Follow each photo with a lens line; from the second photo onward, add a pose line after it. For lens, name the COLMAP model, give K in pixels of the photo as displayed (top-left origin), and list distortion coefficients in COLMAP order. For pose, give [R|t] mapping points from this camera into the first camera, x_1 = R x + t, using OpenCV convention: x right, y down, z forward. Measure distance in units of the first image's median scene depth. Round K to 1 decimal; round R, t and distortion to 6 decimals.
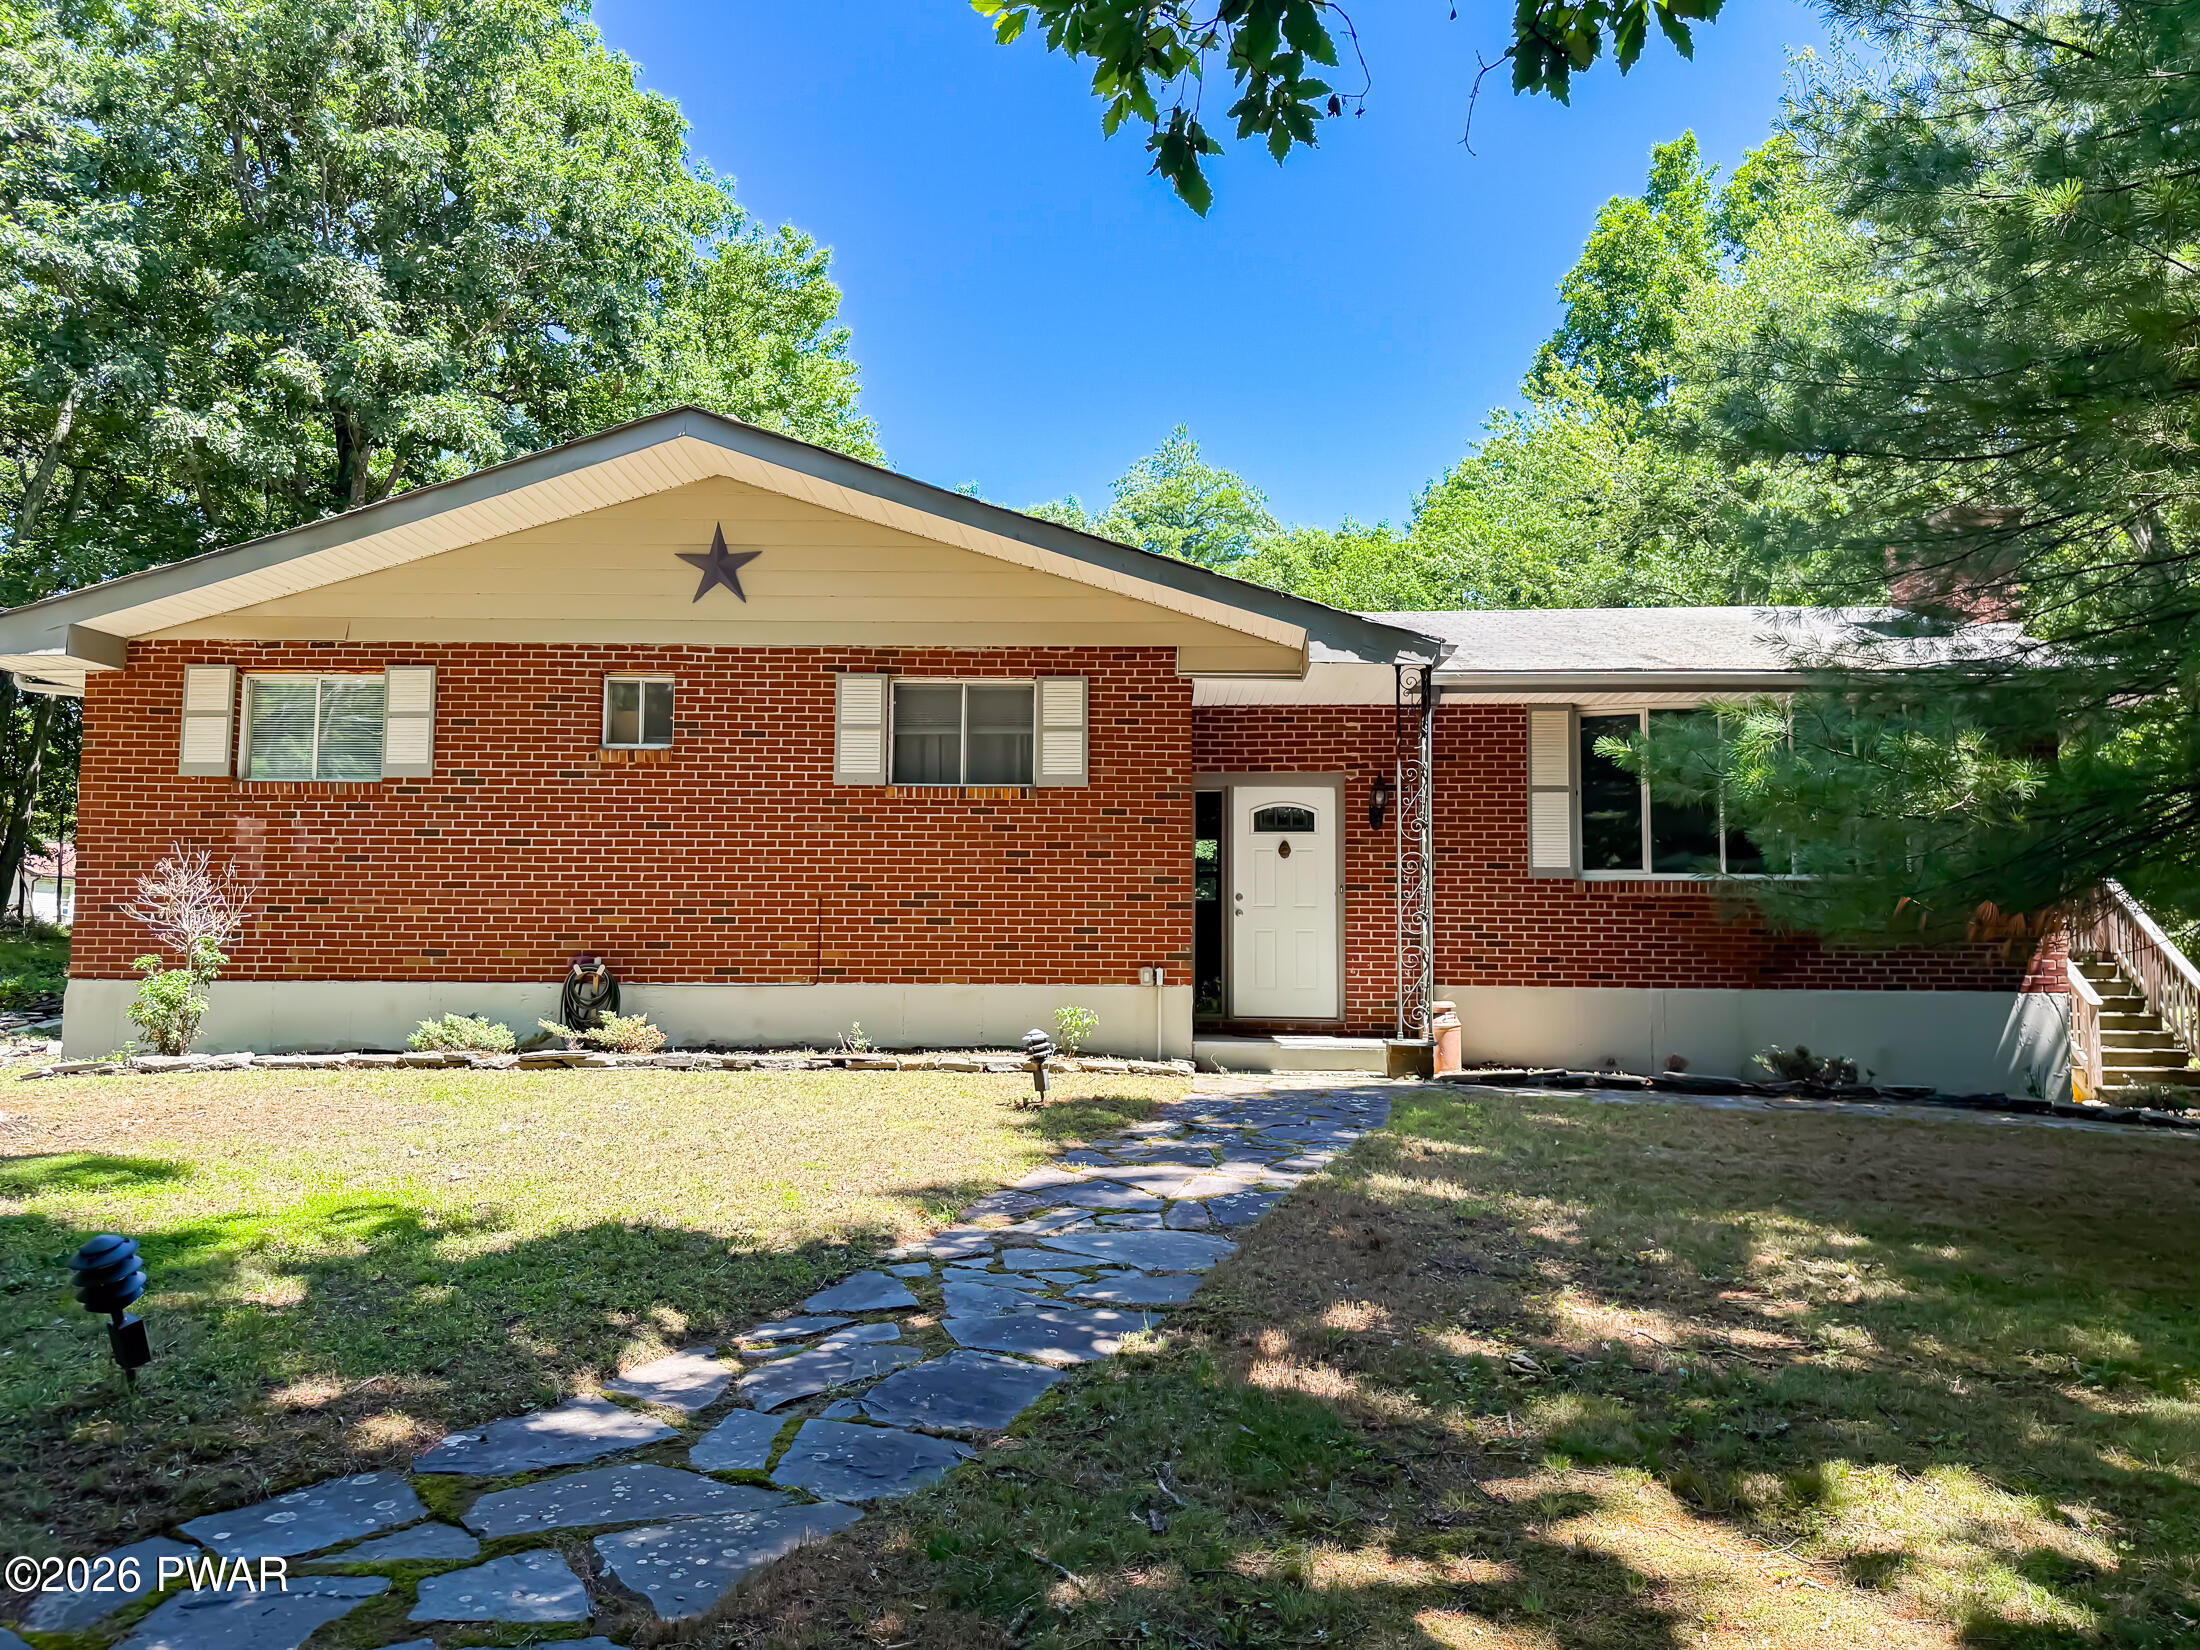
lens RADIAL K [[1591.8, 0, 1106.9], [0, 1591.8, 829.8], [0, 0, 1]] dist [0.031365, -0.044929]
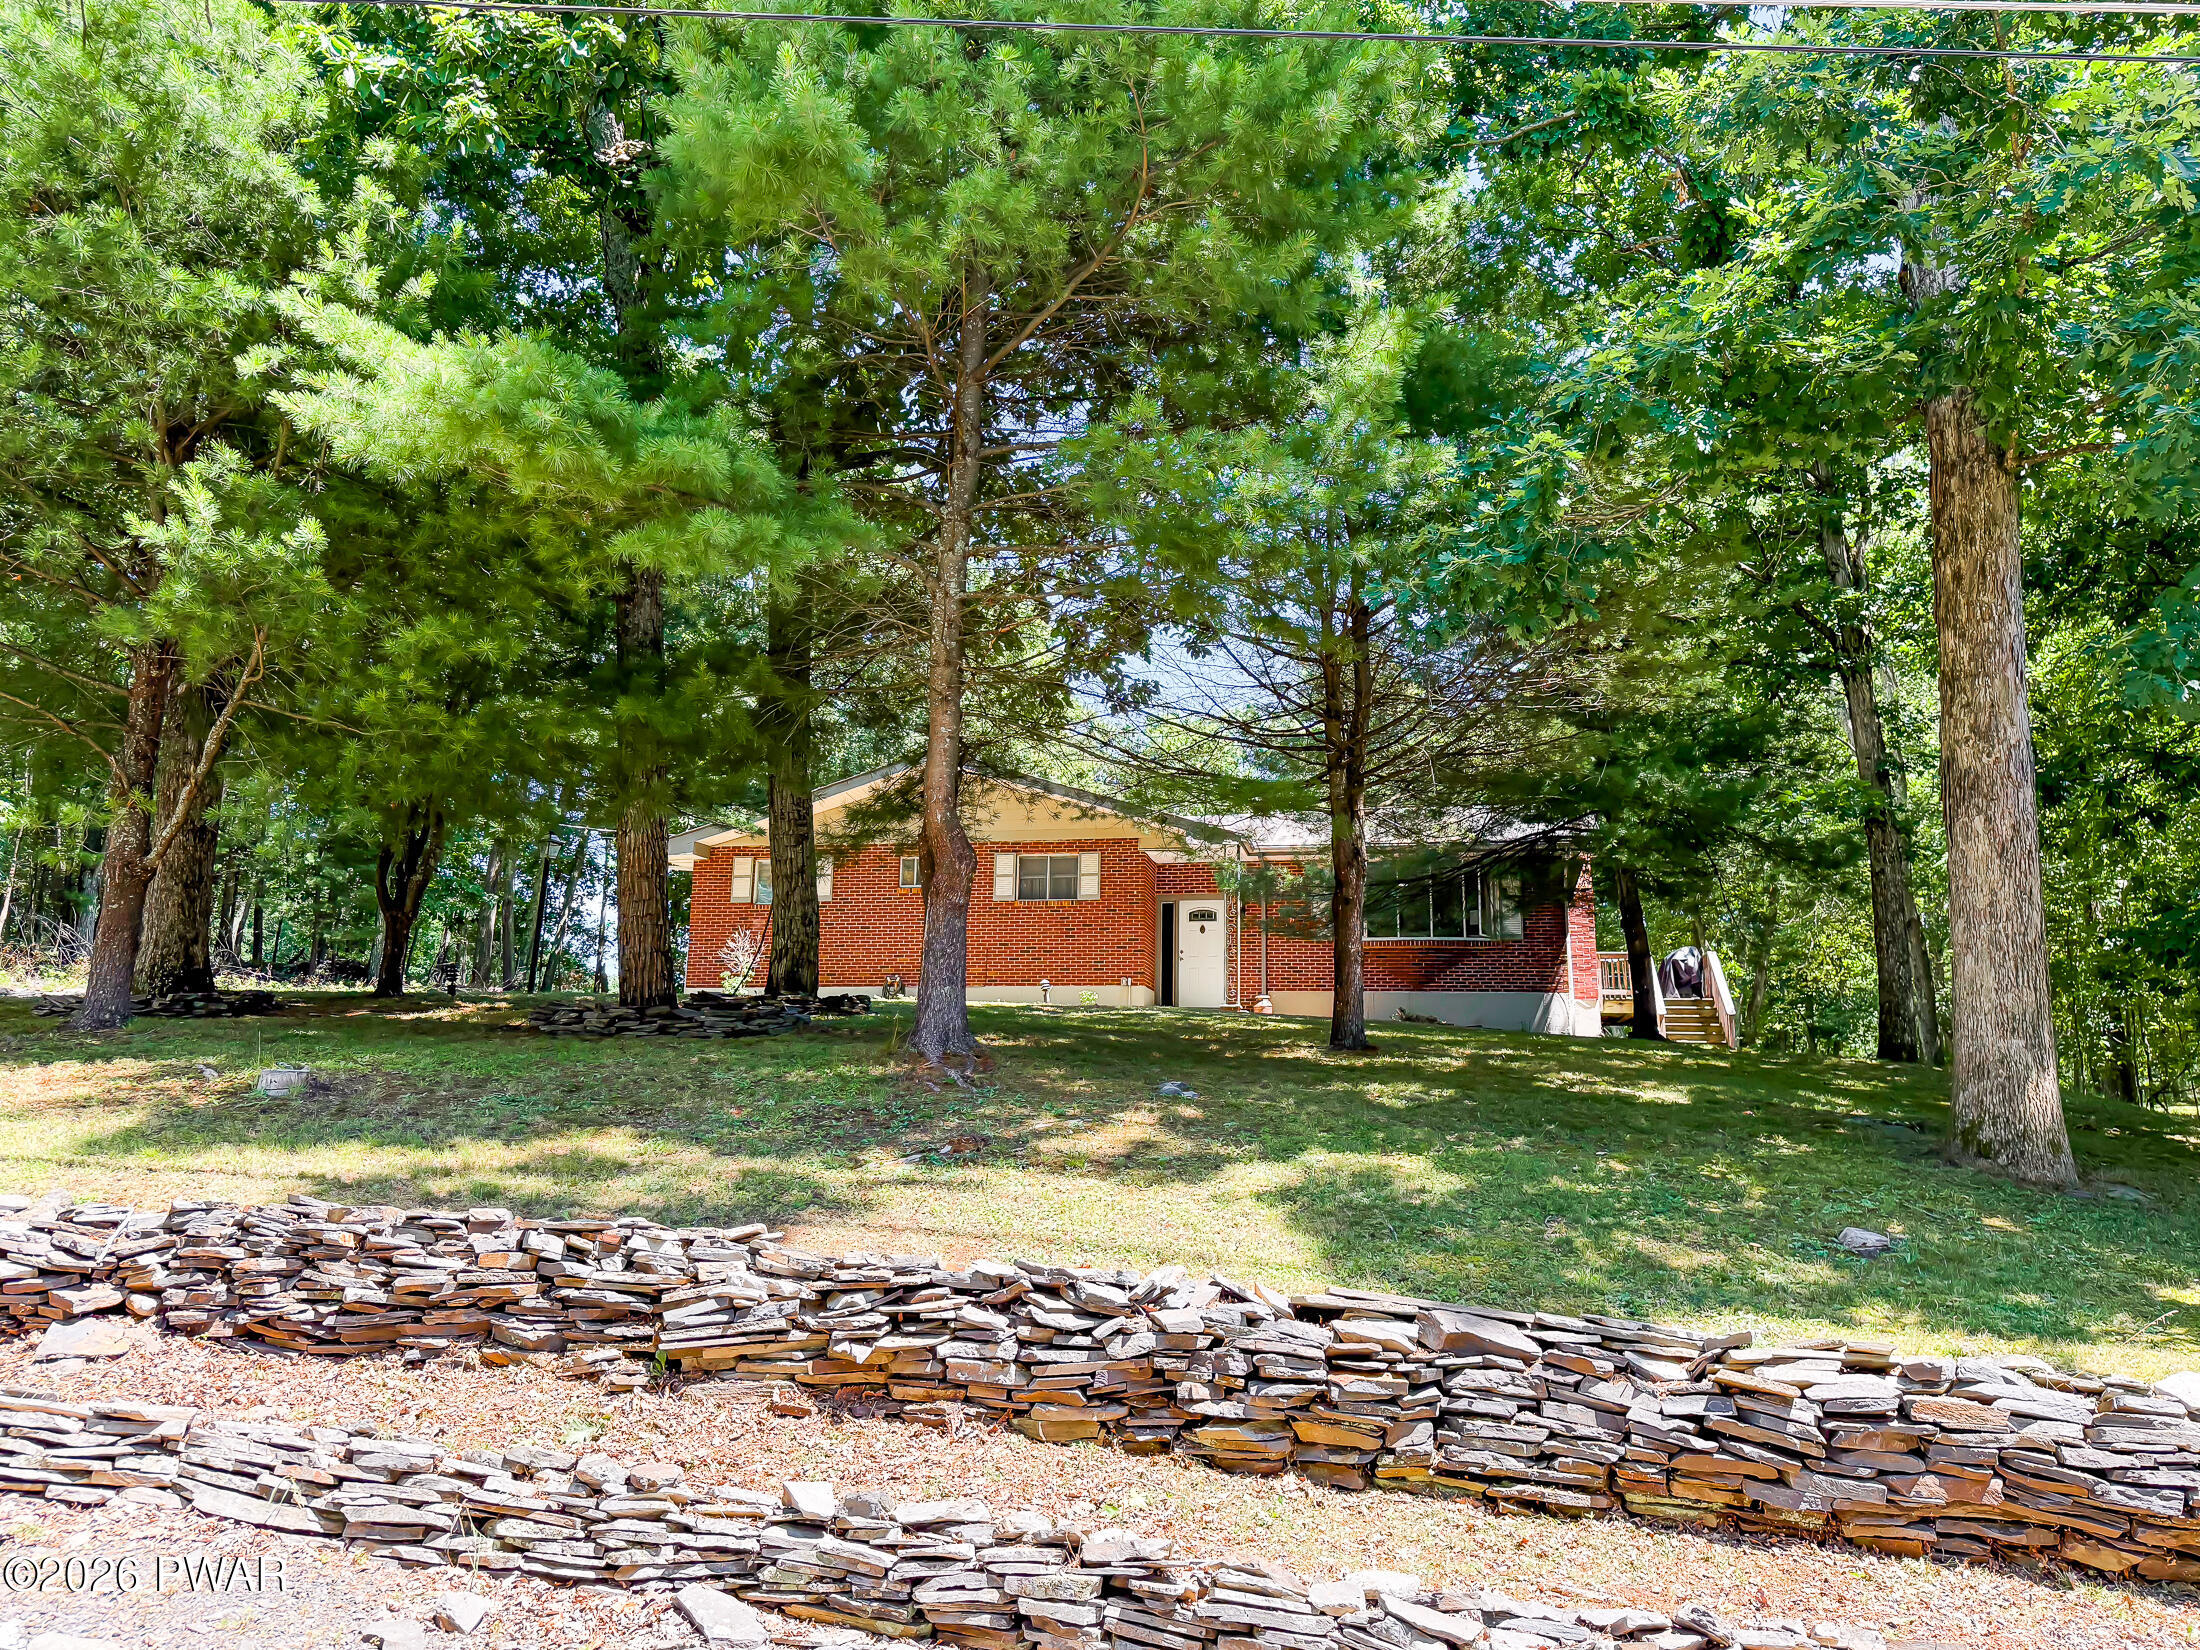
lens RADIAL K [[1591.8, 0, 1106.9], [0, 1591.8, 829.8], [0, 0, 1]] dist [0.031365, -0.044929]
pose [[0.974563, -0.025398, -0.222669, 0.506854], [0.007009, 0.996526, -0.082990, 0.060488], [0.224003, 0.079318, 0.971355, -1.207604]]
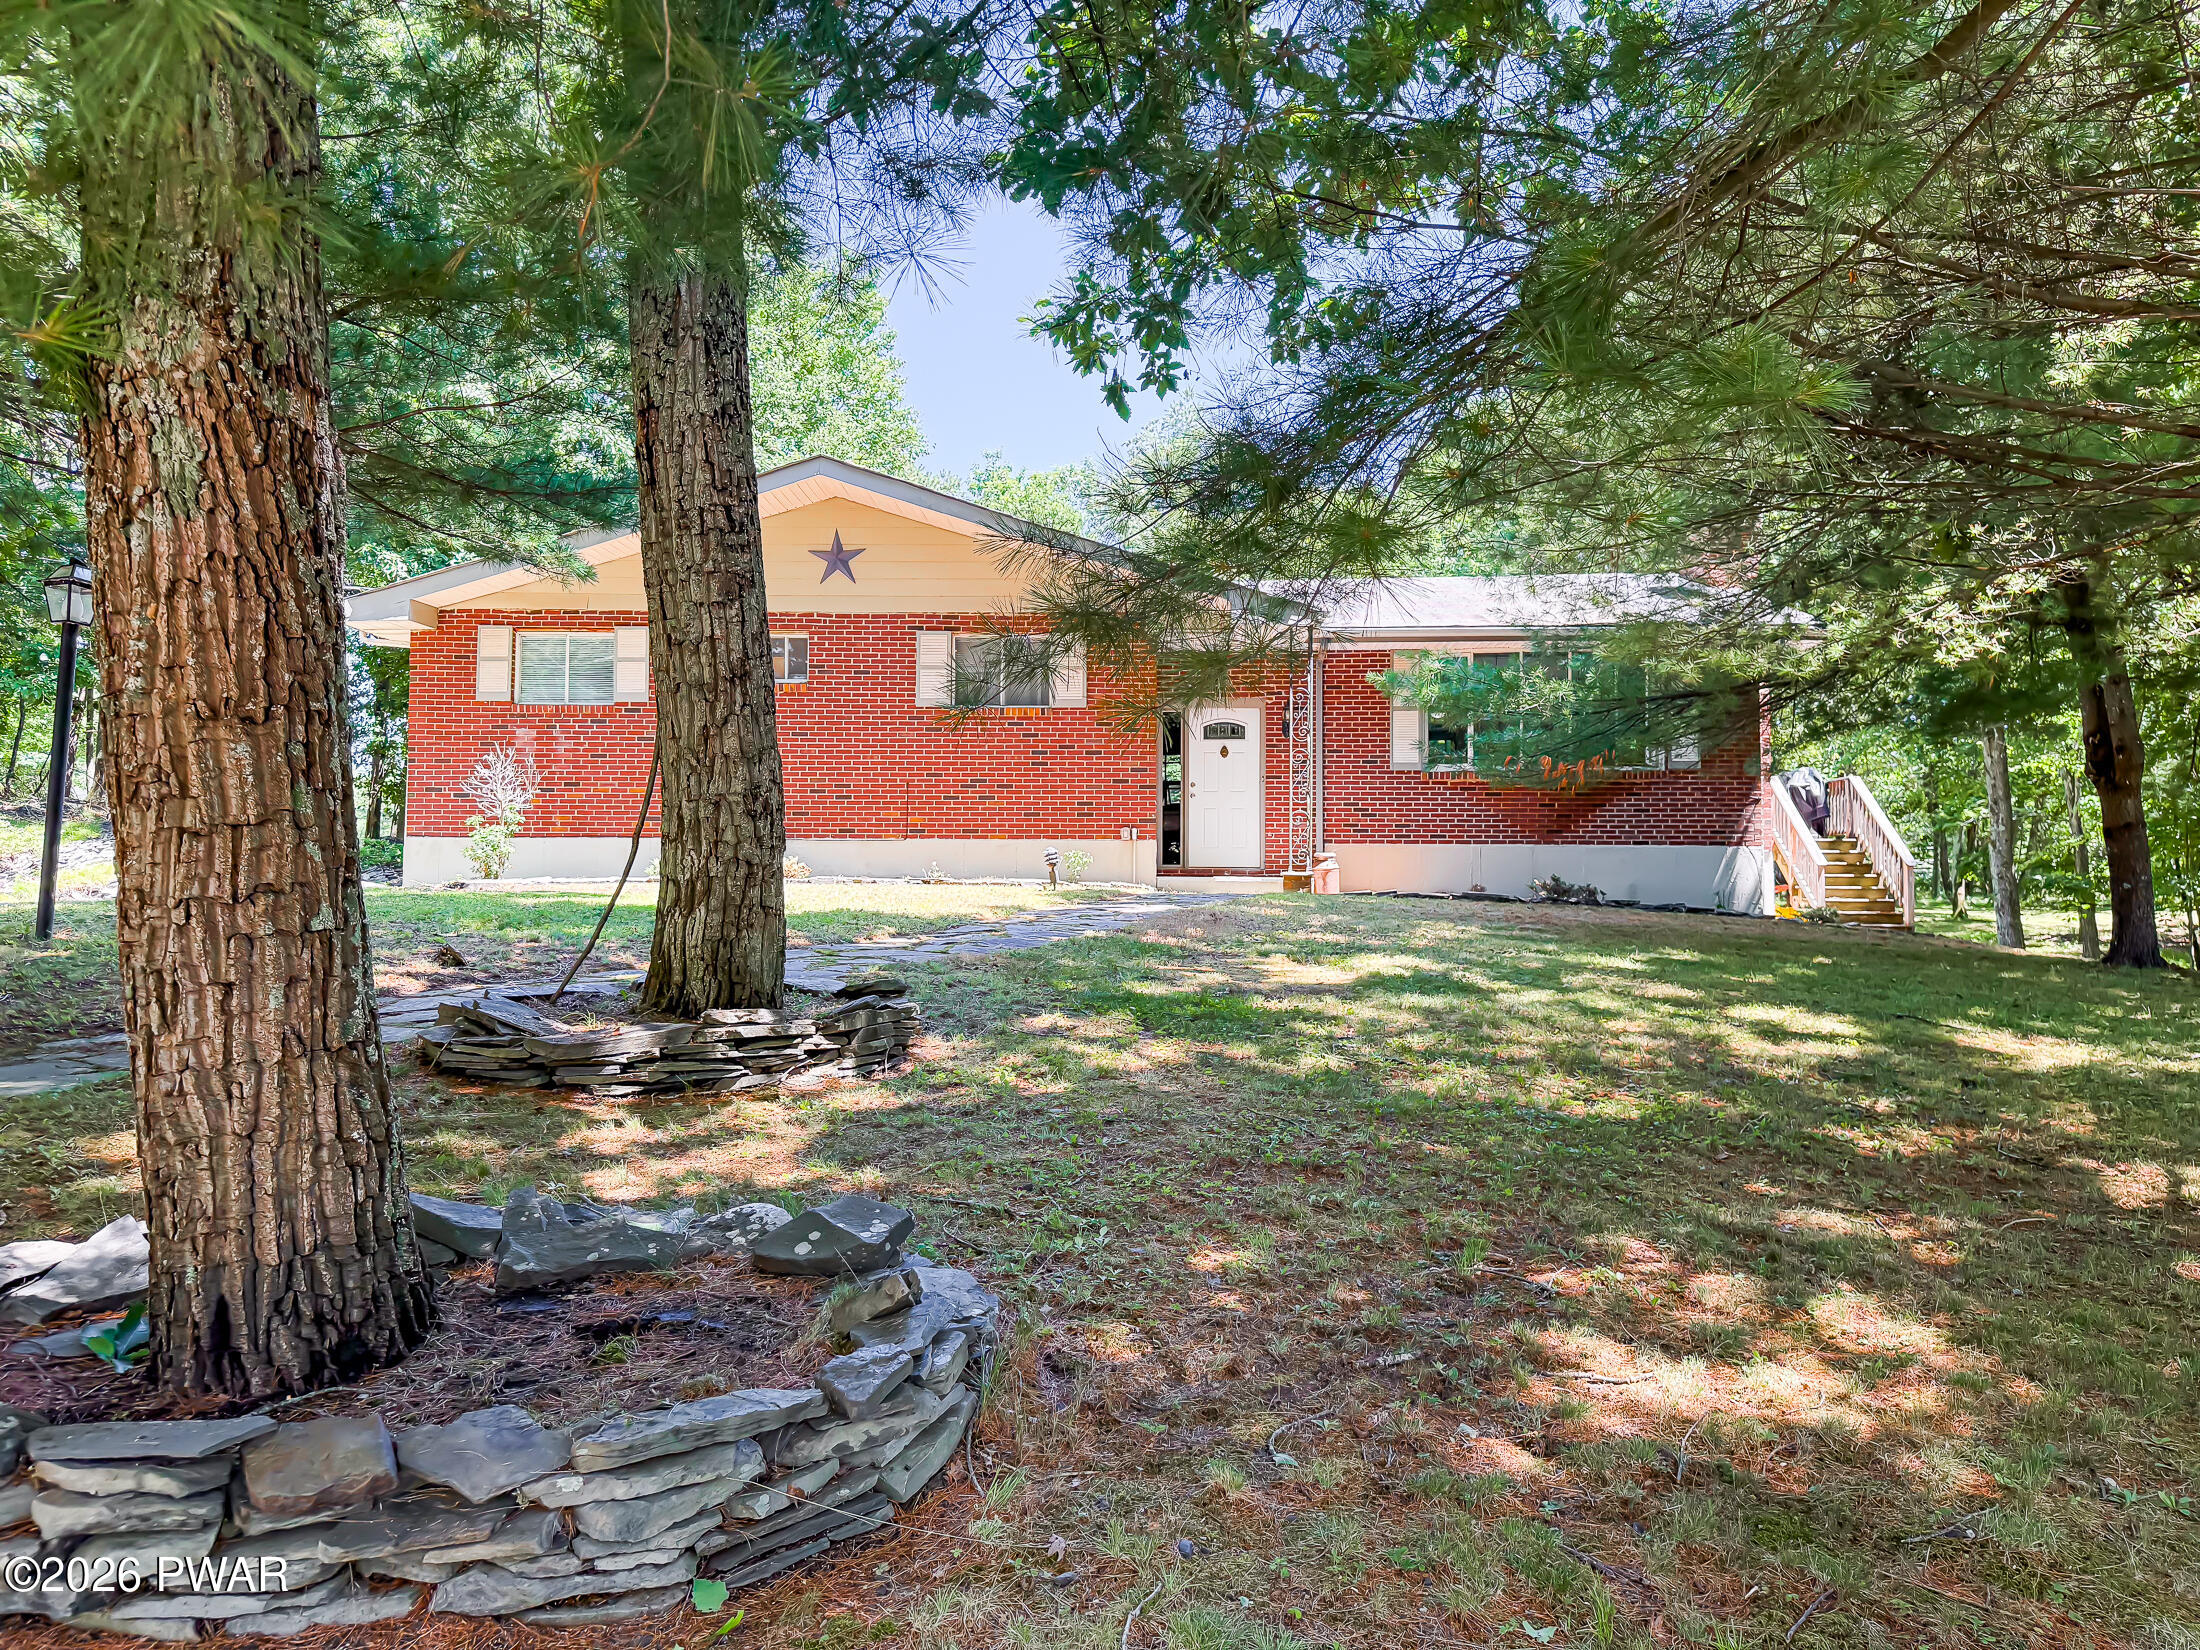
lens RADIAL K [[1598.9, 0, 1100.0], [0, 1598.9, 825.0], [0, 0, 1]] dist [0.079395, -0.000386]
pose [[0.999853, -0.002173, -0.017024, 0.025664], [0.002721, 0.999477, 0.032211, 0.034638], [0.016945, -0.032252, 0.999336, -0.494182]]
